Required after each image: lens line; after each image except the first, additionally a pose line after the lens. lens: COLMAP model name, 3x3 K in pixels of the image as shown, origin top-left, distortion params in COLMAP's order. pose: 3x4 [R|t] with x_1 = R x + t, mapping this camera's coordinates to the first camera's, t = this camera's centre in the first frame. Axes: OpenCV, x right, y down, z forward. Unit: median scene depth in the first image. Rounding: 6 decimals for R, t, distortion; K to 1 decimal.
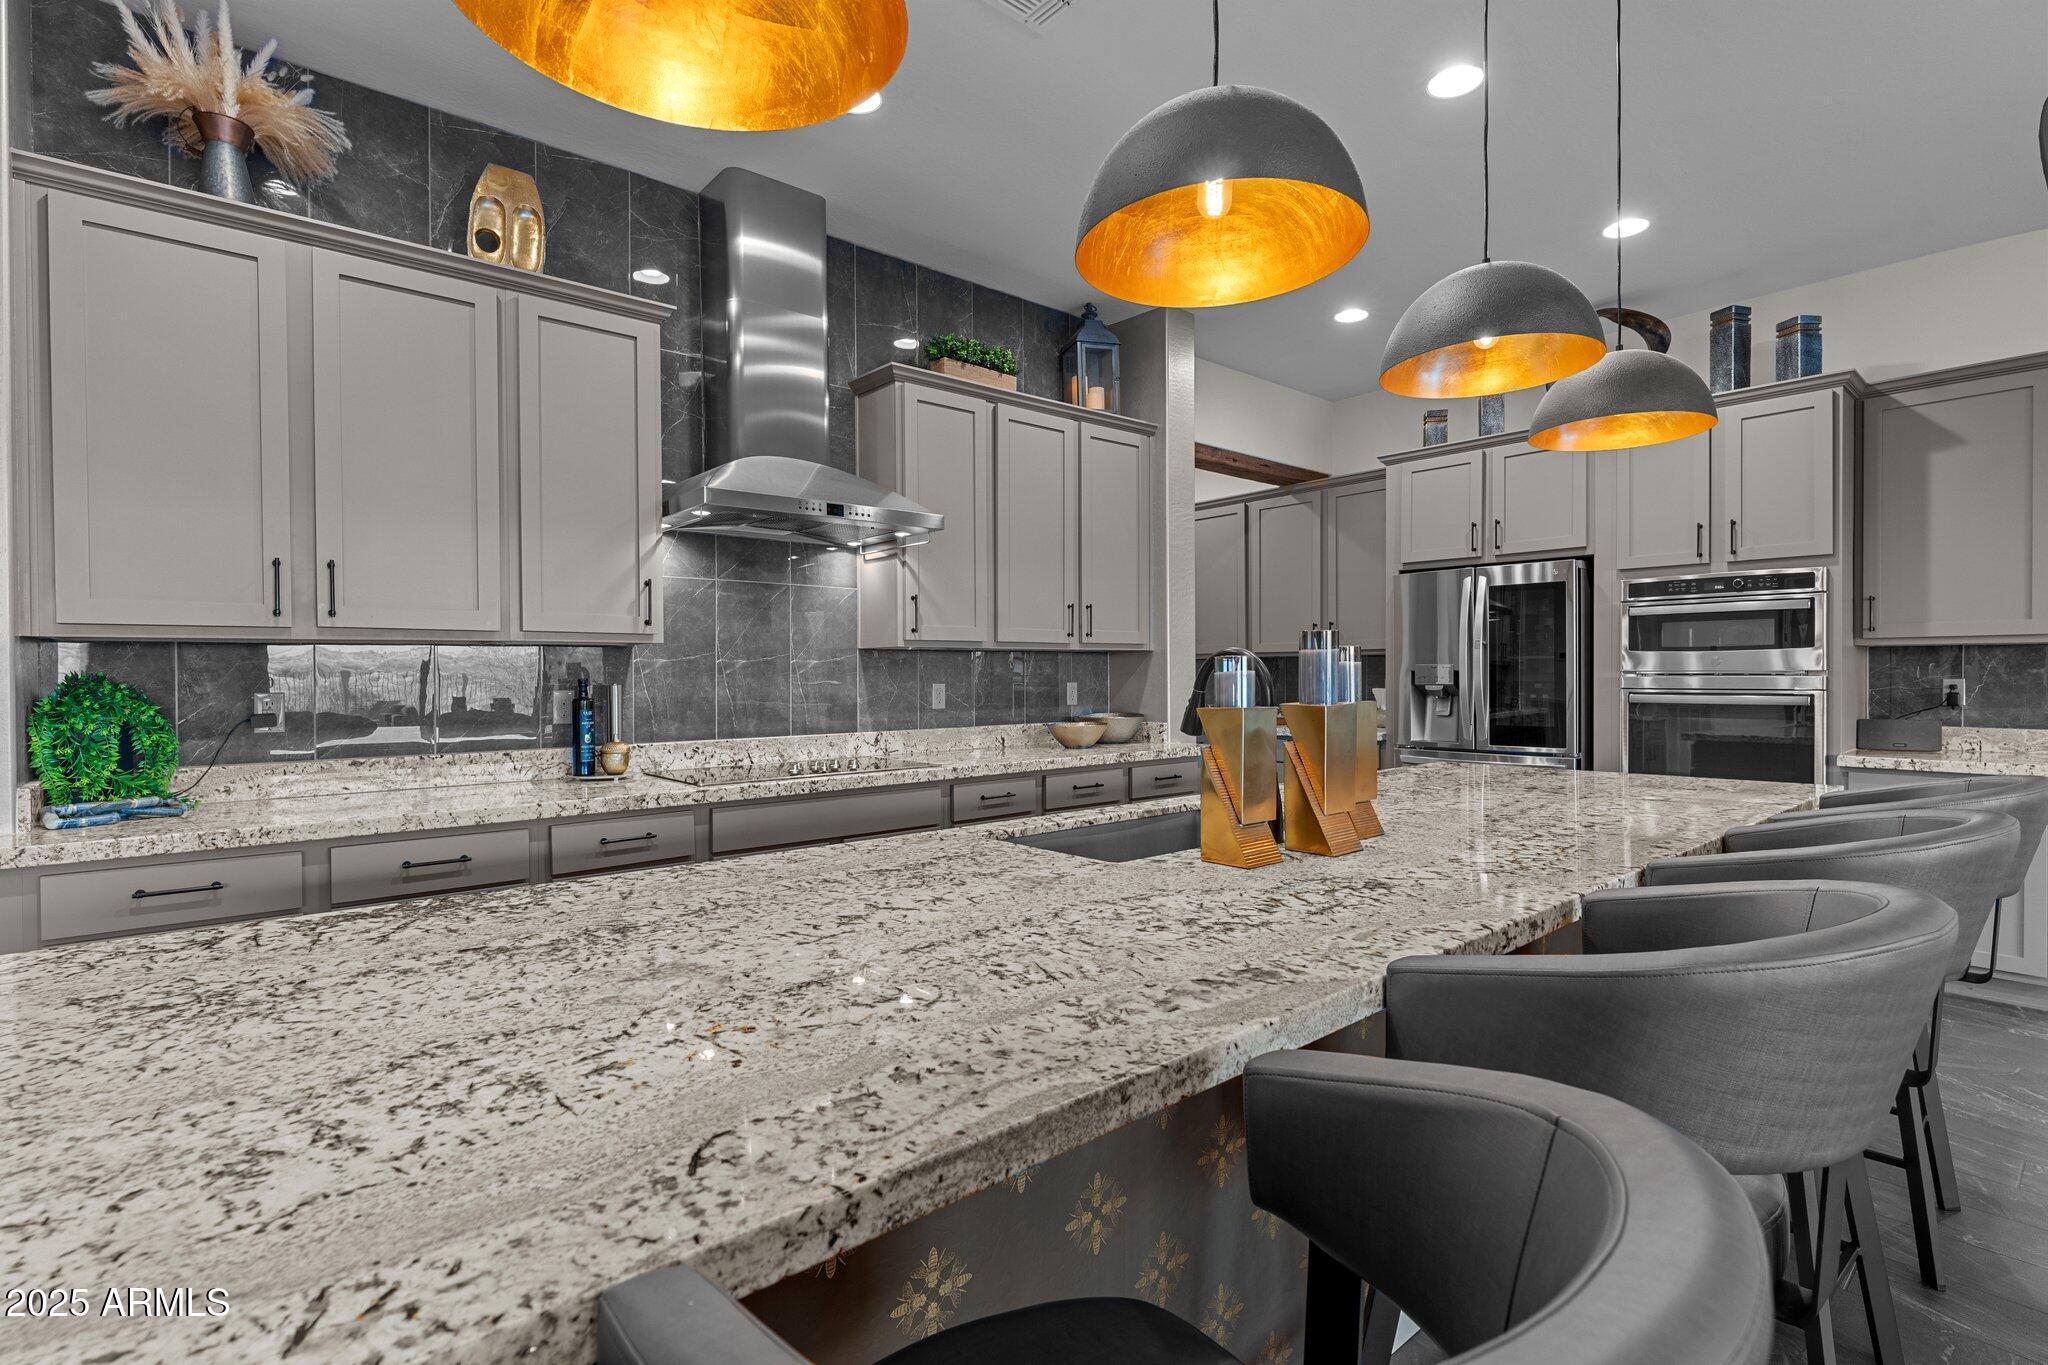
lens RADIAL K [[945.3, 0, 1014.1], [0, 945.3, 695.9], [0, 0, 1]] dist [-0.006004, 0.001919]
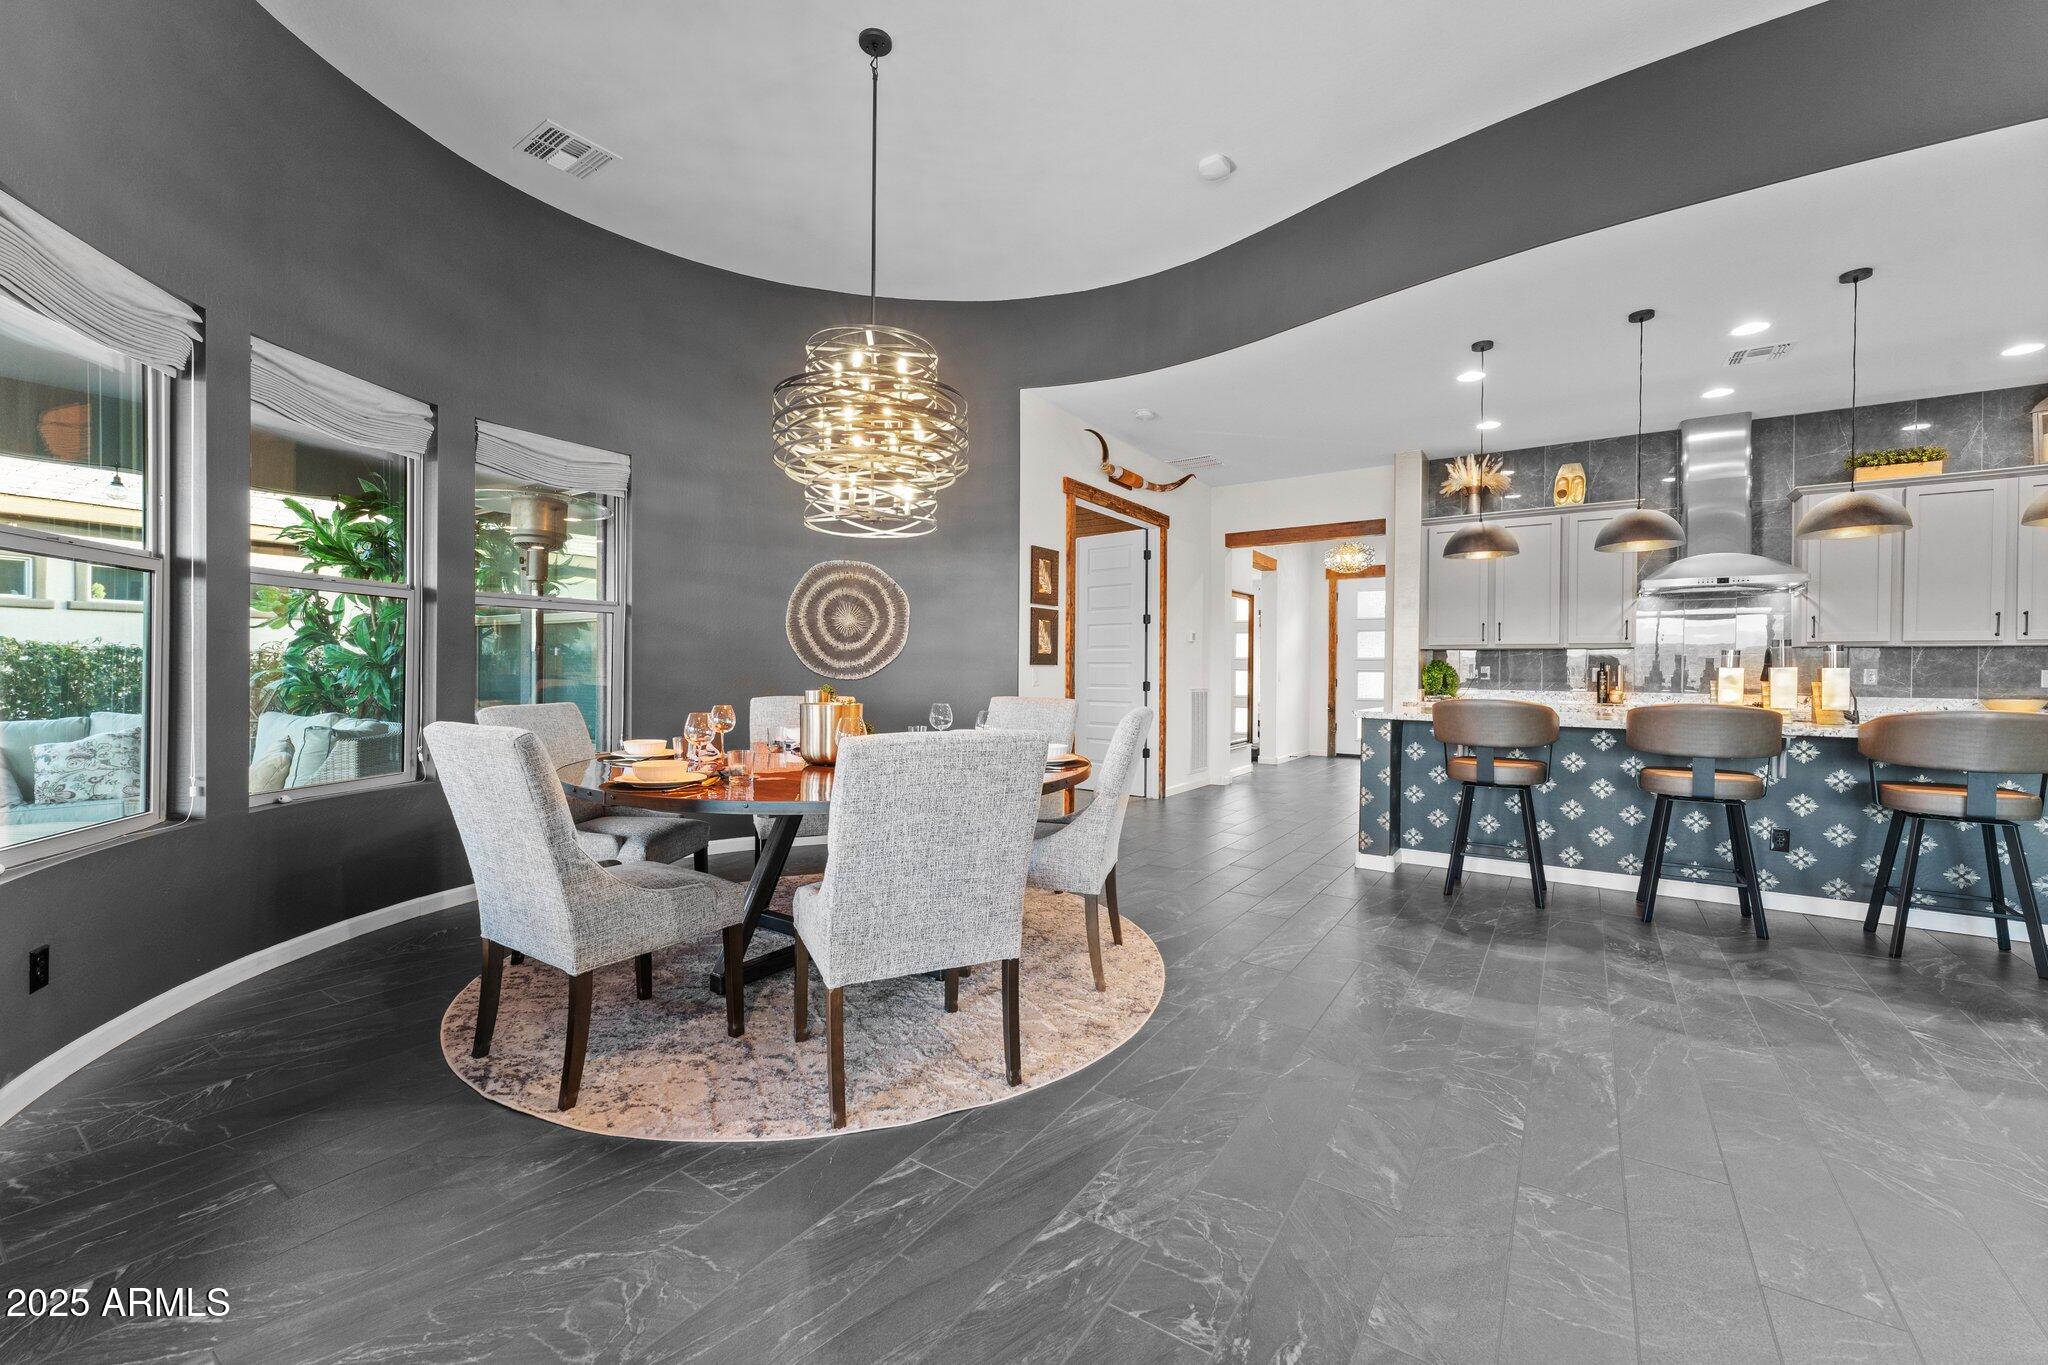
lens RADIAL K [[824.6, 0, 1042.7], [0, 824.6, 667.2], [0, 0, 1]] dist [0.000403, 0.000651]
pose [[0.285714, 0.007680, -0.958284, 0.880280], [-0.038373, 0.999258, -0.003433, 0.042123], [0.957546, 0.037753, 0.285797, -0.726058]]
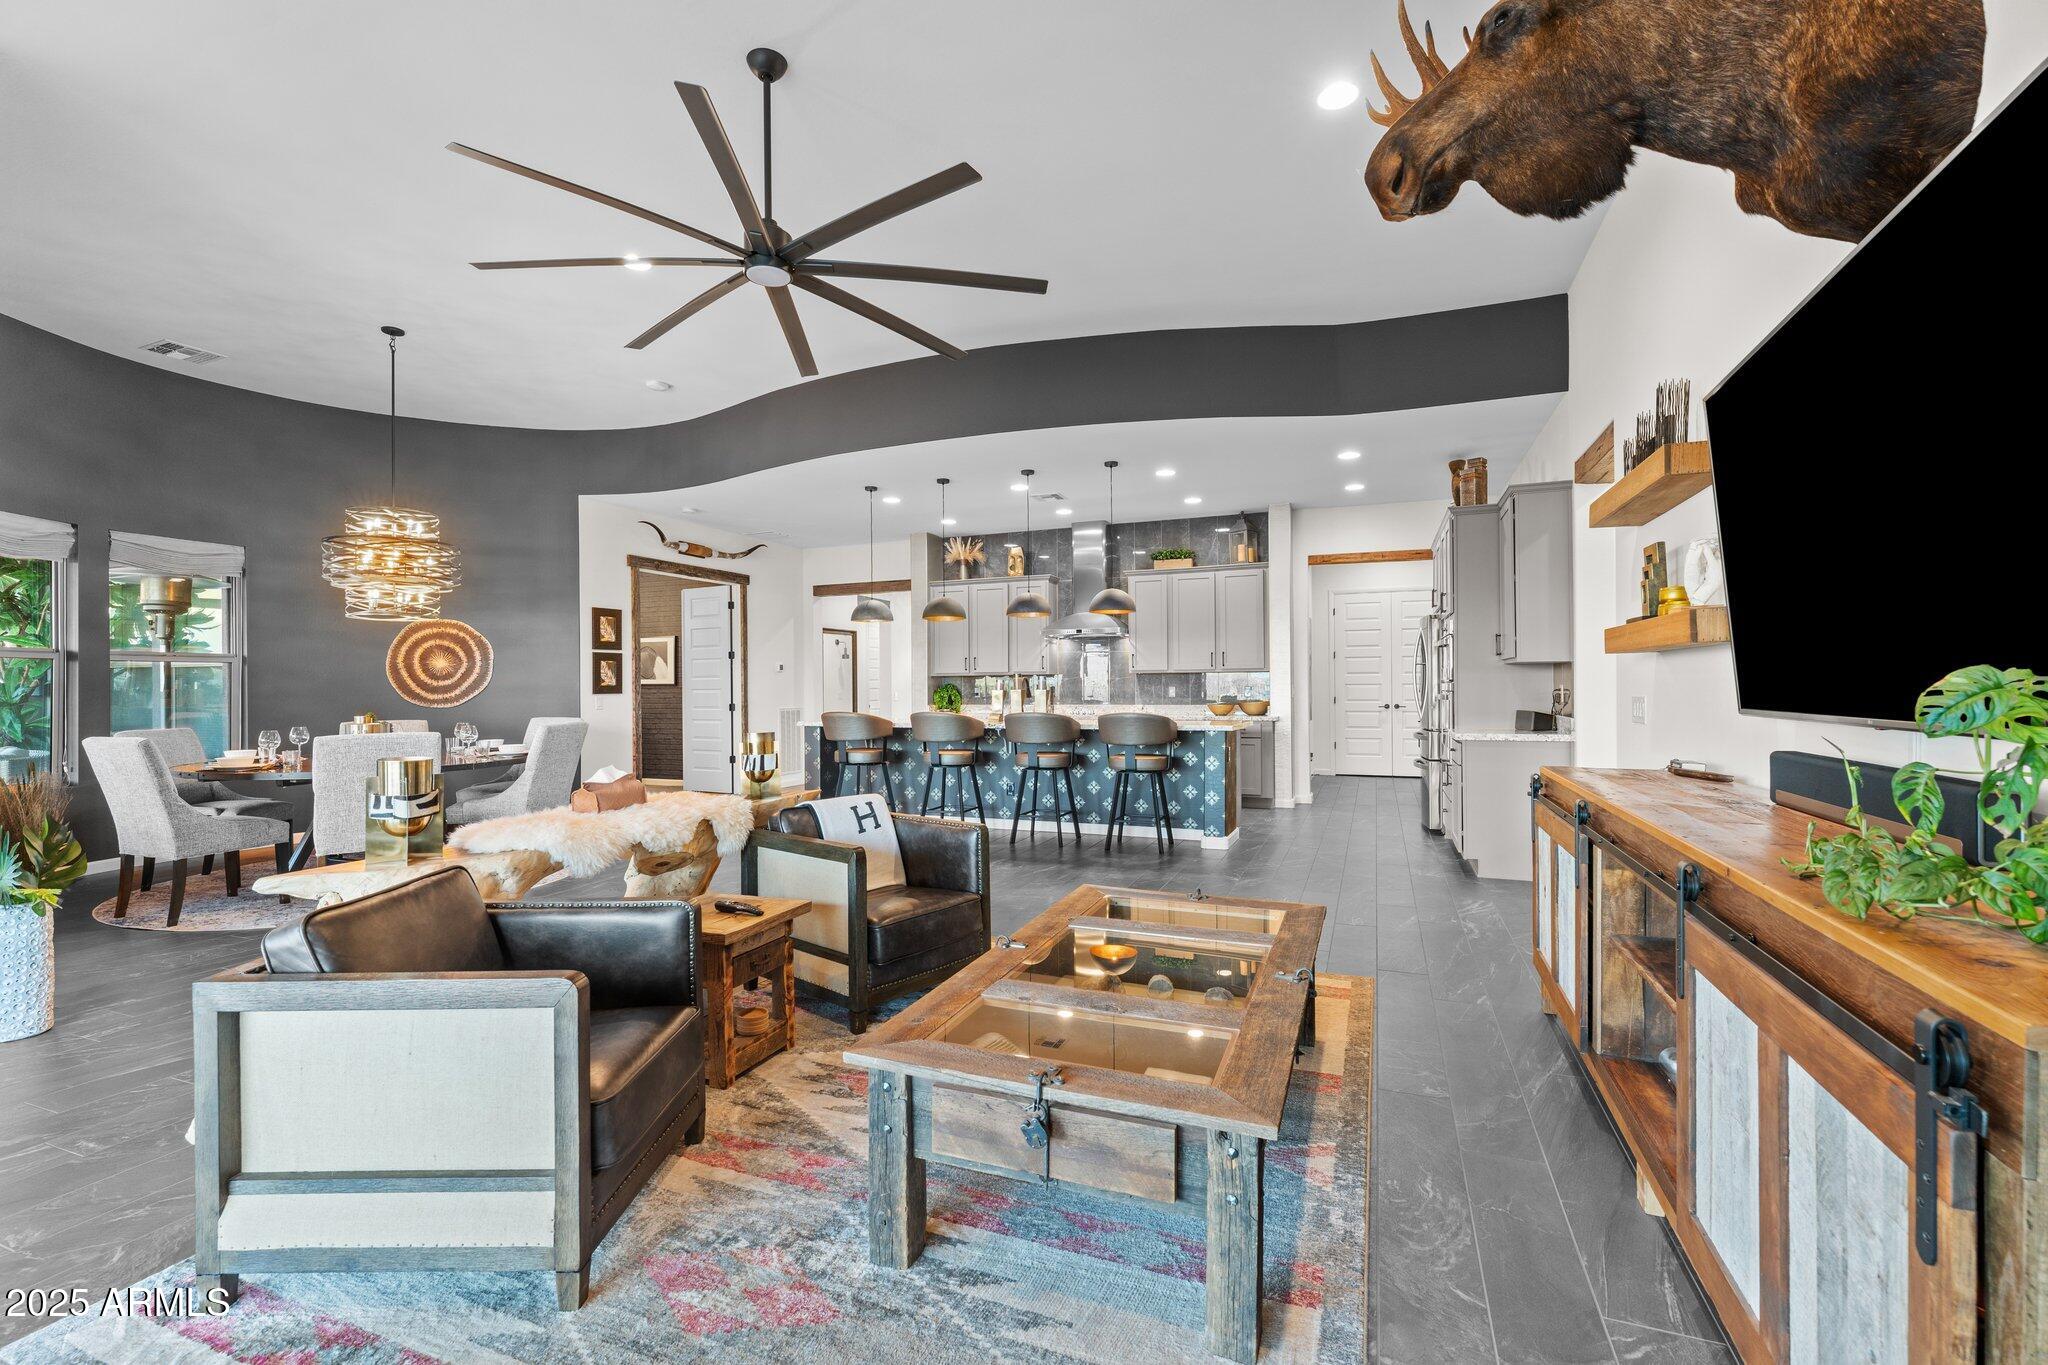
lens RADIAL K [[861.0, 0, 1024.6], [0, 861.0, 677.3], [0, 0, 1]] dist [0.001096, -0.002214]
pose [[0.488408, -0.006910, -0.872588, 1.787449], [-0.019553, 0.999631, -0.018861, 0.013703], [0.872396, 0.026274, 0.488093, -0.448848]]
